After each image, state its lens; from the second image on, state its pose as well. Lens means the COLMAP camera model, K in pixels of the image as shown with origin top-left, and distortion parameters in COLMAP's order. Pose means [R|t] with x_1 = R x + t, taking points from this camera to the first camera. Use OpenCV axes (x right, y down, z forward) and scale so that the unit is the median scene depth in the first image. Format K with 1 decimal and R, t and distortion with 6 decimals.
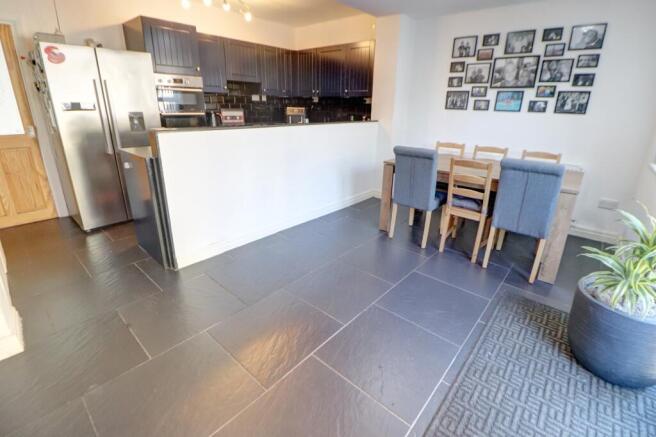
lens RADIAL K [[306.9, 0, 330.1], [0, 306.9, 202.8], [0, 0, 1]] dist [-0.000125, -0.012083]
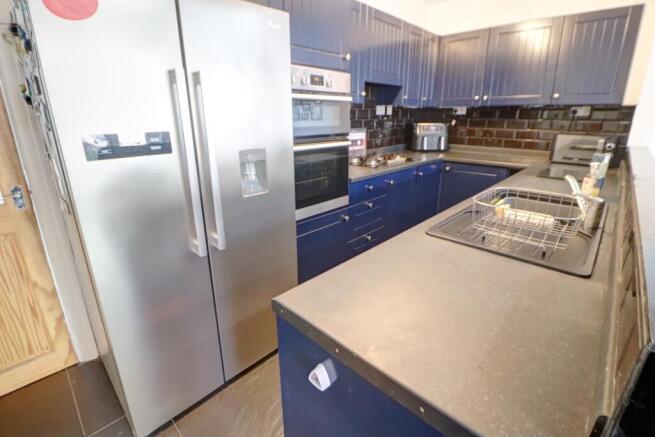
lens RADIAL K [[306.5, 0, 329.5], [0, 306.5, 202.9], [0, 0, 1]] dist [-0.000125, -0.012083]
pose [[0.998362, -0.008033, -0.056644, -0.334300], [0.006231, 0.999471, -0.031917, -0.137716], [0.056871, 0.031512, 0.997884, 0.385075]]
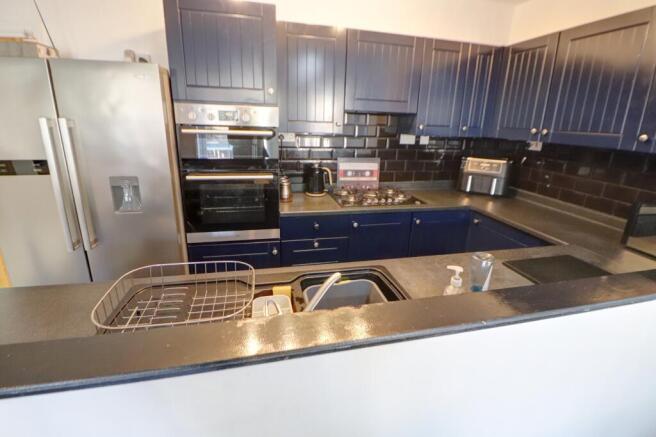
lens RADIAL K [[299.0, 0, 331.2], [0, 299.0, 201.0], [0, 0, 1]] dist [-0.002068, -0.000140]
pose [[0.811874, 0.157039, -0.562316, -0.034743], [-0.195269, 0.980717, -0.008043, -0.214437], [0.550210, 0.116333, 0.826883, 0.520983]]
